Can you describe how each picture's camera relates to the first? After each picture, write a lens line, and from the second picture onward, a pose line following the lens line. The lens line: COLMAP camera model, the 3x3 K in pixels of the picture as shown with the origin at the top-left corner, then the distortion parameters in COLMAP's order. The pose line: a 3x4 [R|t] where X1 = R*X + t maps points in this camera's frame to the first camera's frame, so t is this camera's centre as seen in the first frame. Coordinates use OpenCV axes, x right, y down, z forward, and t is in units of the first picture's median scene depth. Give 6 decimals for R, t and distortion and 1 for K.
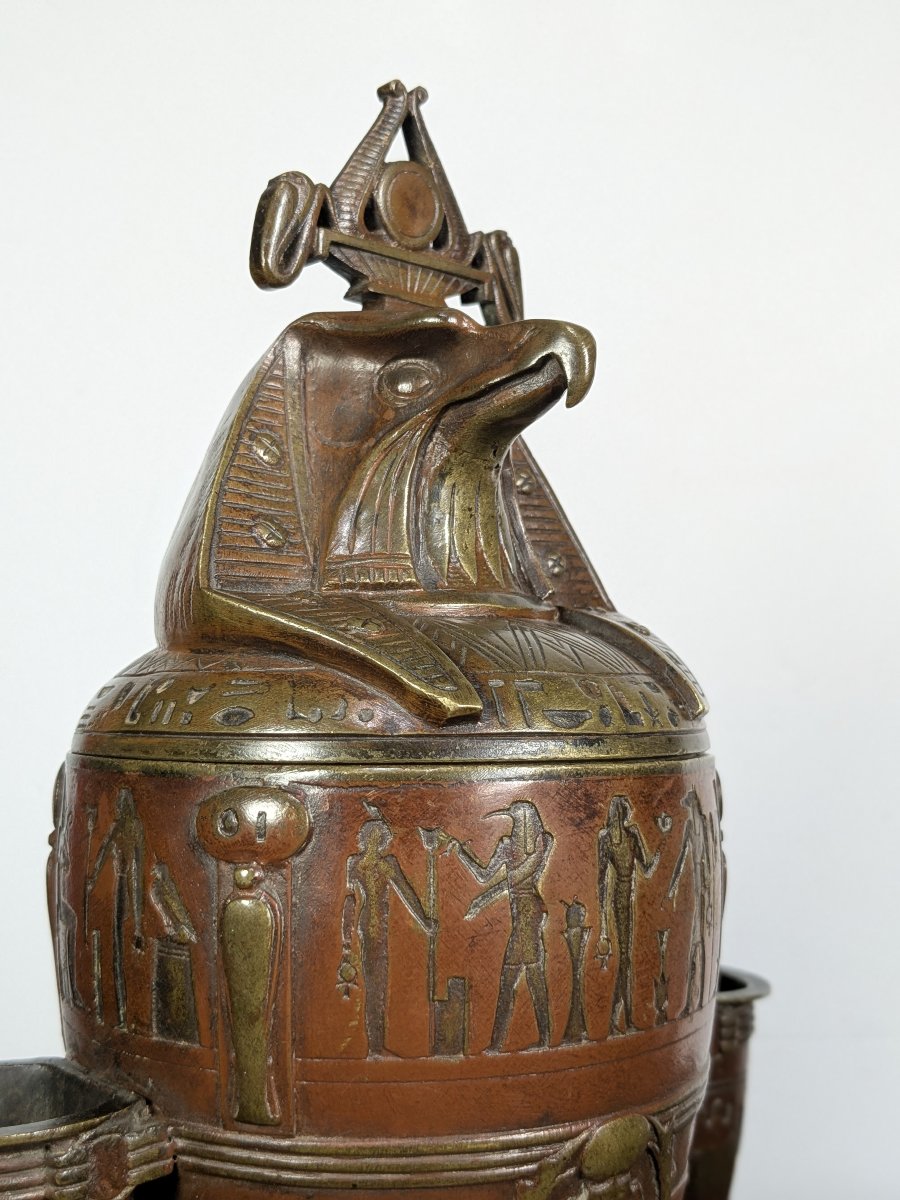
lens RADIAL K [[1490.0, 0, 454.5], [0, 1490.0, 588.6], [0, 0, 1]] dist [0.006007, 0.000000]
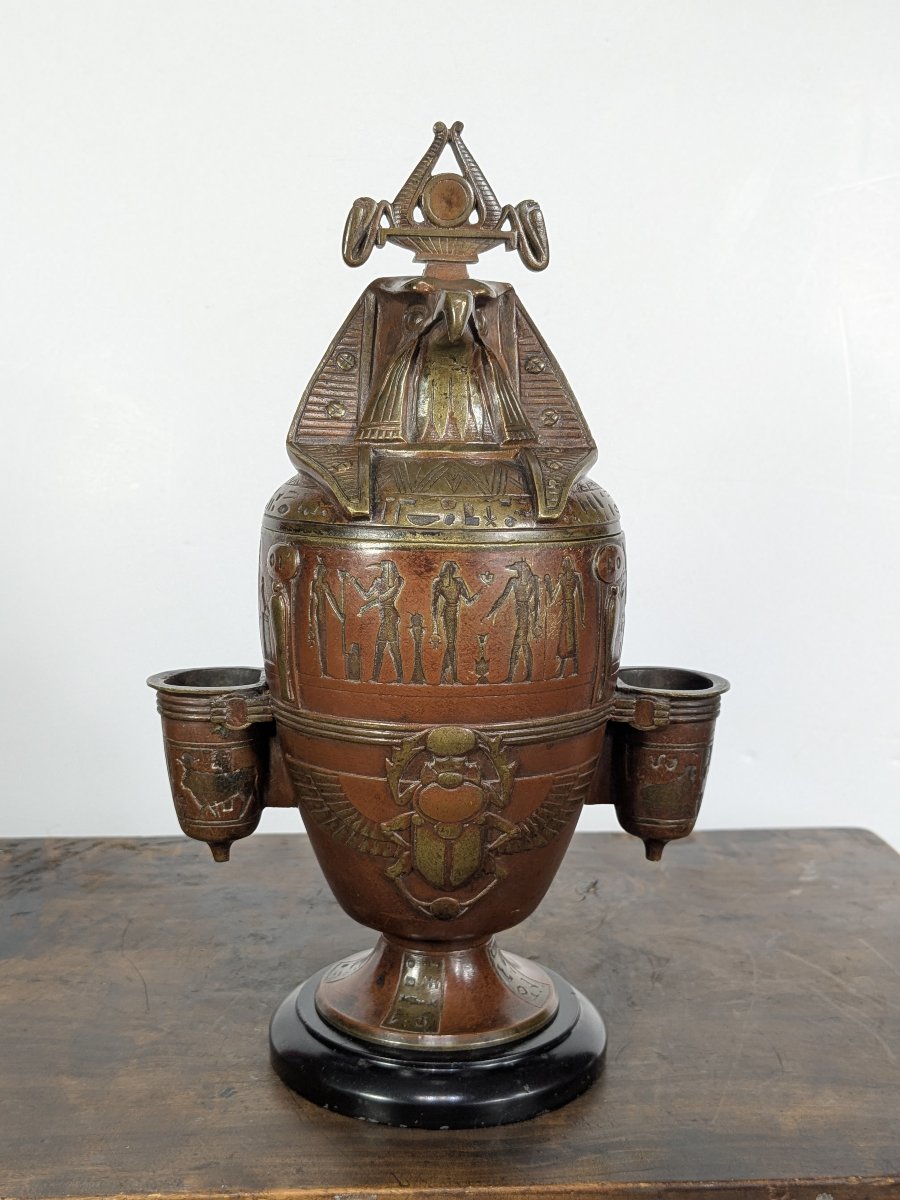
lens RADIAL K [[1551.4, 0, 470.7], [0, 1551.4, 643.7], [0, 0, 1]] dist [0.083864, 0.000000]
pose [[0.808288, 0.104589, -0.579423, 1.190076], [0.023338, 0.977632, 0.209023, -0.155779], [0.588324, -0.182473, 0.787768, -0.504589]]
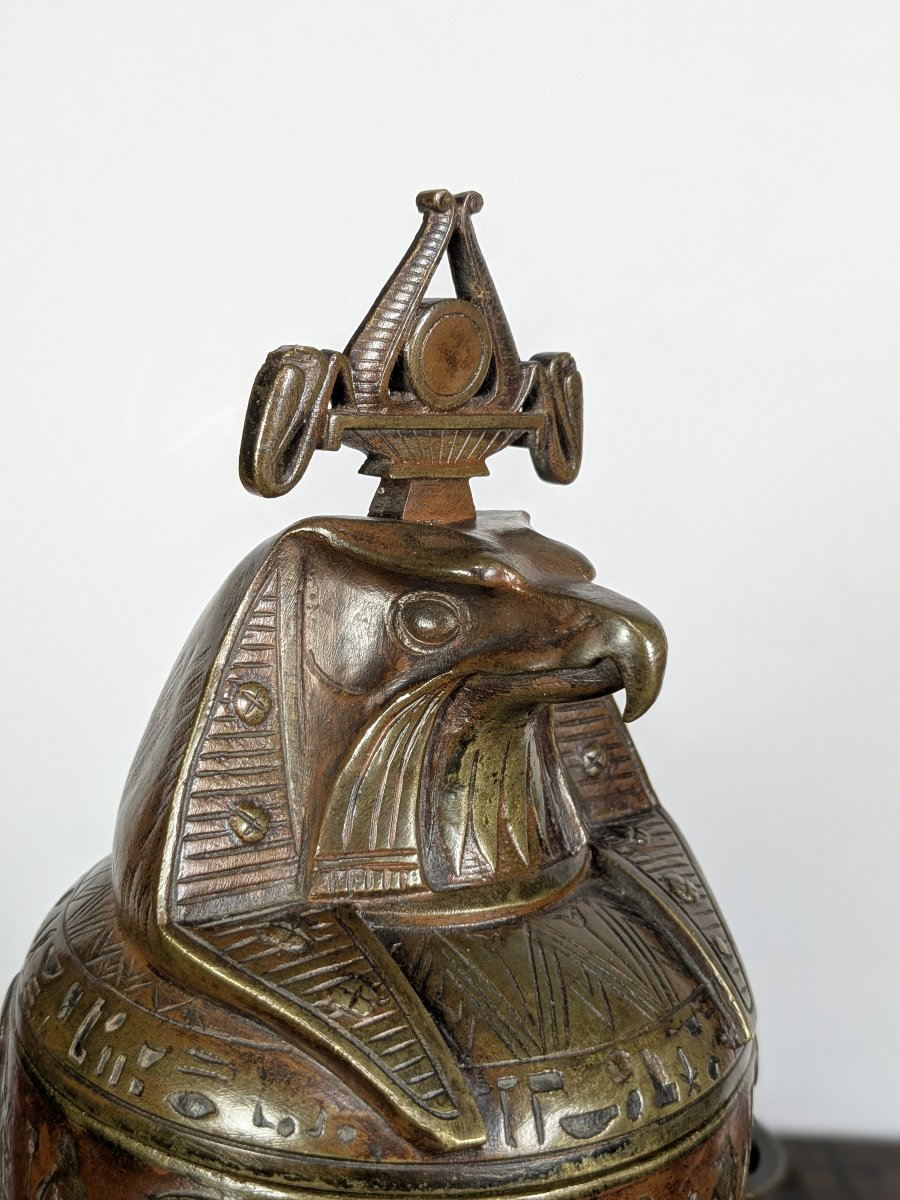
lens RADIAL K [[1490.0, 0, 455.4], [0, 1490.0, 575.1], [0, 0, 1]] dist [0.006007, 0.000000]
pose [[0.997341, 0.072346, -0.008746, -0.012812], [-0.068111, 0.968114, 0.241074, -0.379029], [0.025908, -0.239837, 0.970467, 0.236447]]
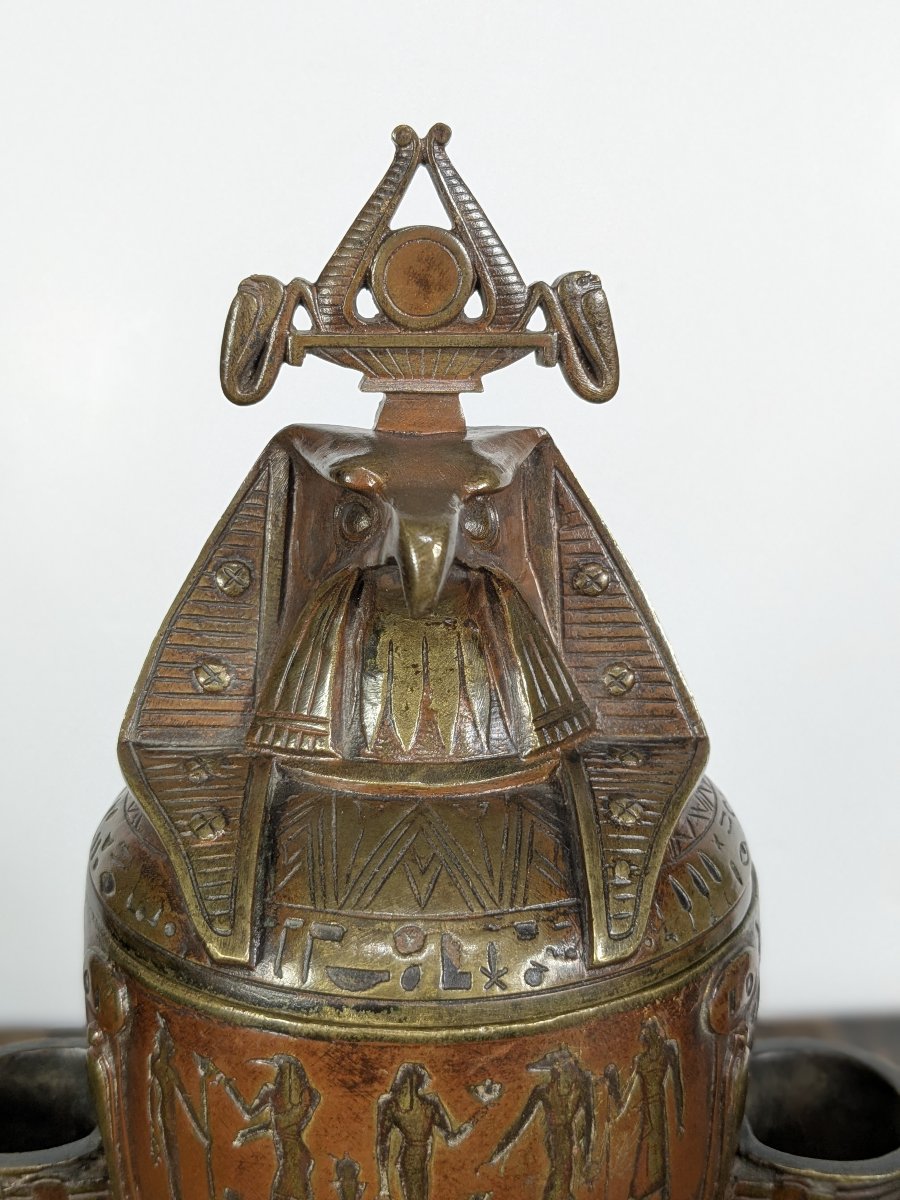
lens RADIAL K [[1490.0, 0, 467.7], [0, 1490.0, 570.0], [0, 0, 1]] dist [0.006007, 0.000000]
pose [[0.777951, 0.156484, -0.608527, 0.607070], [0.035692, 0.955921, 0.291446, -0.391214], [0.627311, -0.248450, 0.738074, 0.391968]]
